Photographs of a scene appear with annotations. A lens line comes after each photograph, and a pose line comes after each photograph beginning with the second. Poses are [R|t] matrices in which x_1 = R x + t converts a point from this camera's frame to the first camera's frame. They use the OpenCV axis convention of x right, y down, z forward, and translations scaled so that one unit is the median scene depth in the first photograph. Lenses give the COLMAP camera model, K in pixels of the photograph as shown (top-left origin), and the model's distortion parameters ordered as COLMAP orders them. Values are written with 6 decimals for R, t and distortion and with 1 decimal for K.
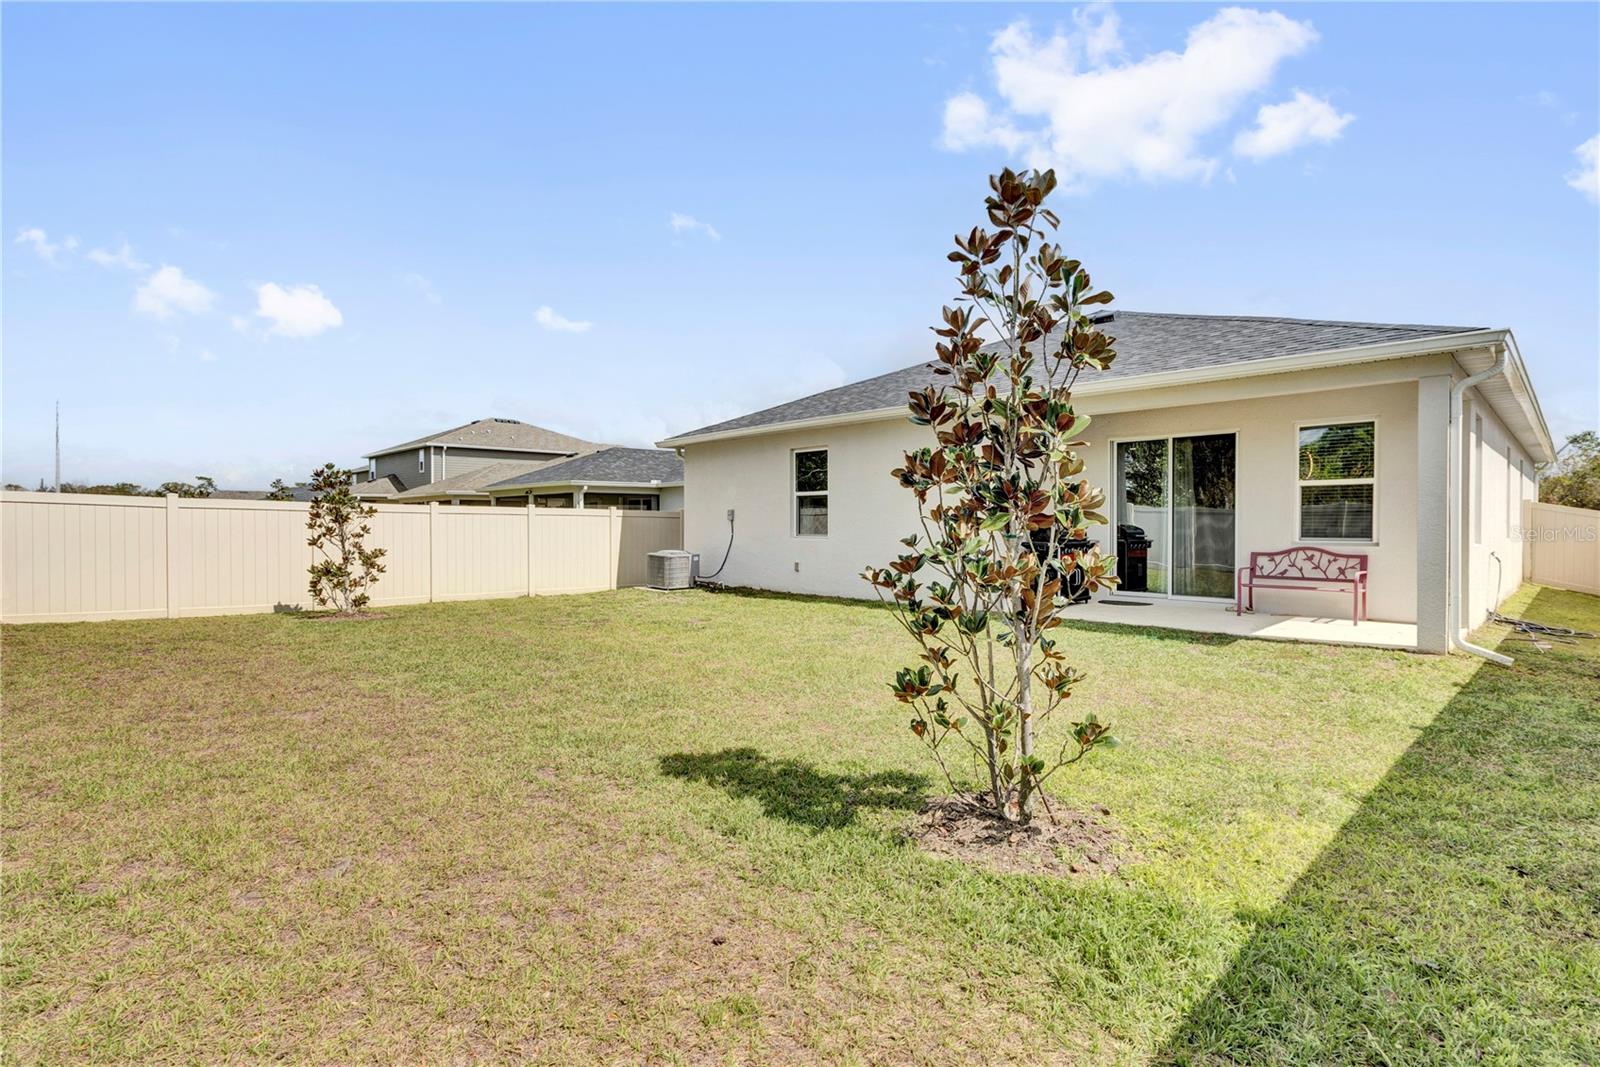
lens RADIAL K [[764.4, 0, 800.0], [0, 764.4, 532.3], [0, 0, 1]] dist [0.000885, 0.000058]
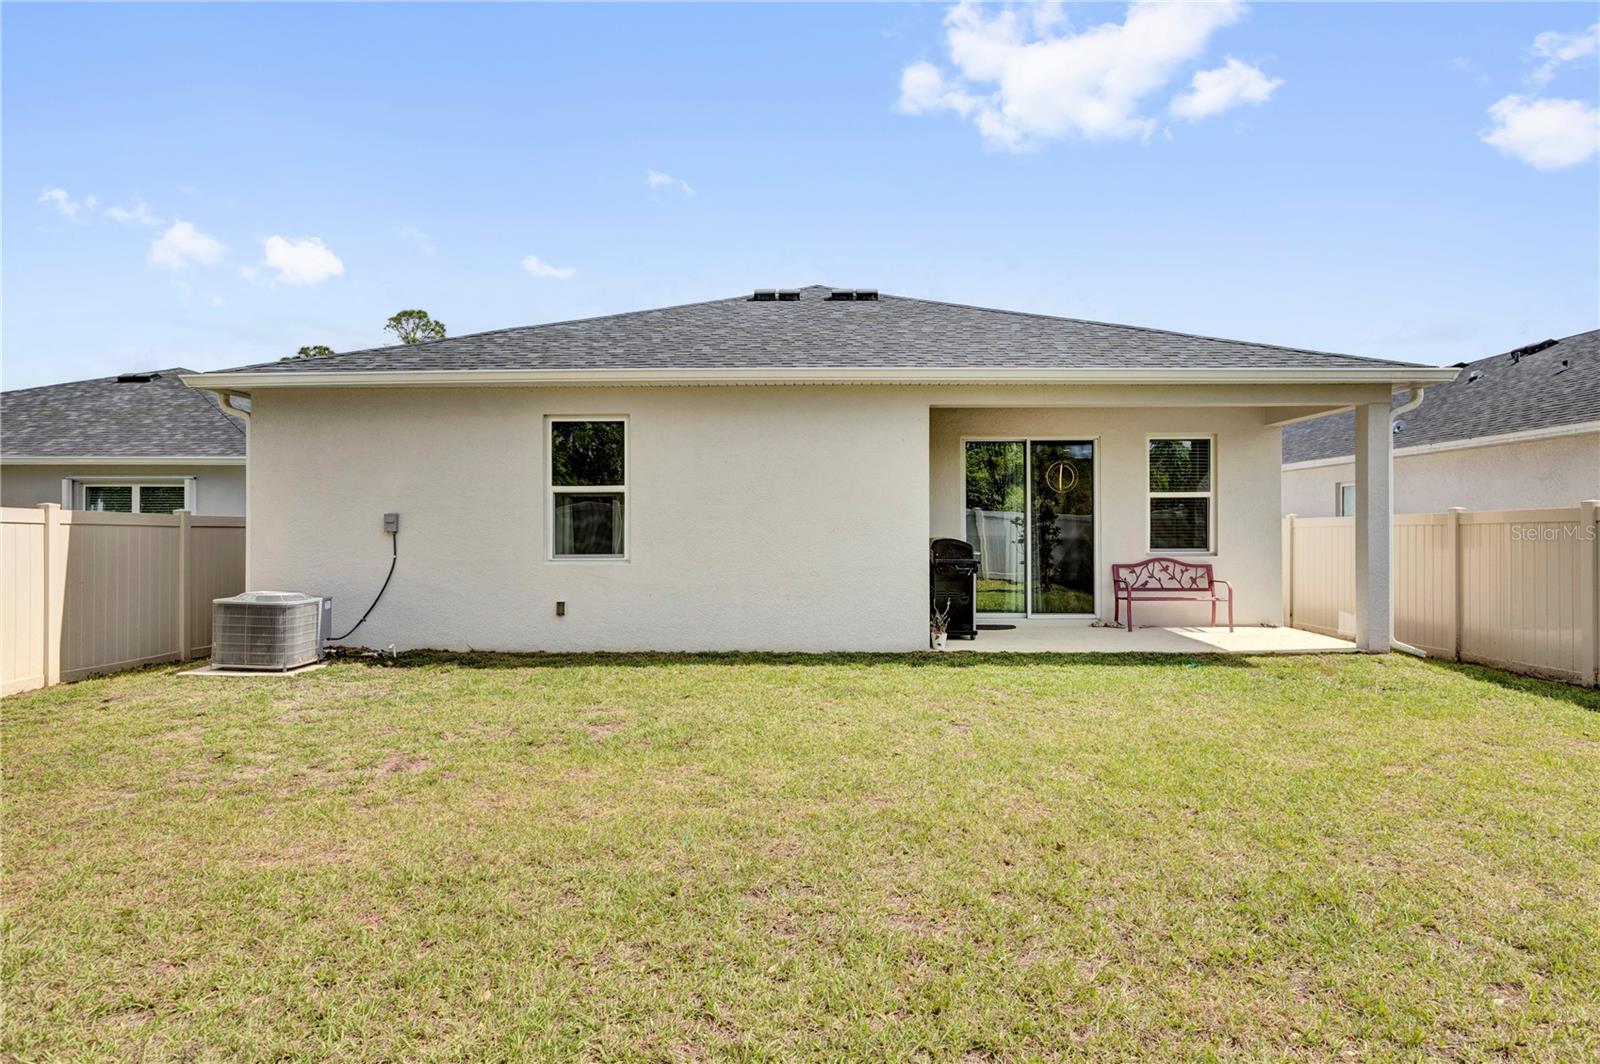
lens RADIAL K [[871.2, 0, 800.9], [0, 871.2, 527.1], [0, 0, 1]] dist [0.001482, 0.000375]
pose [[0.709703, 0.003045, 0.704495, -0.441323], [0.011994, 0.999793, -0.016405, -0.007686], [-0.704399, 0.020092, 0.709519, 0.460583]]
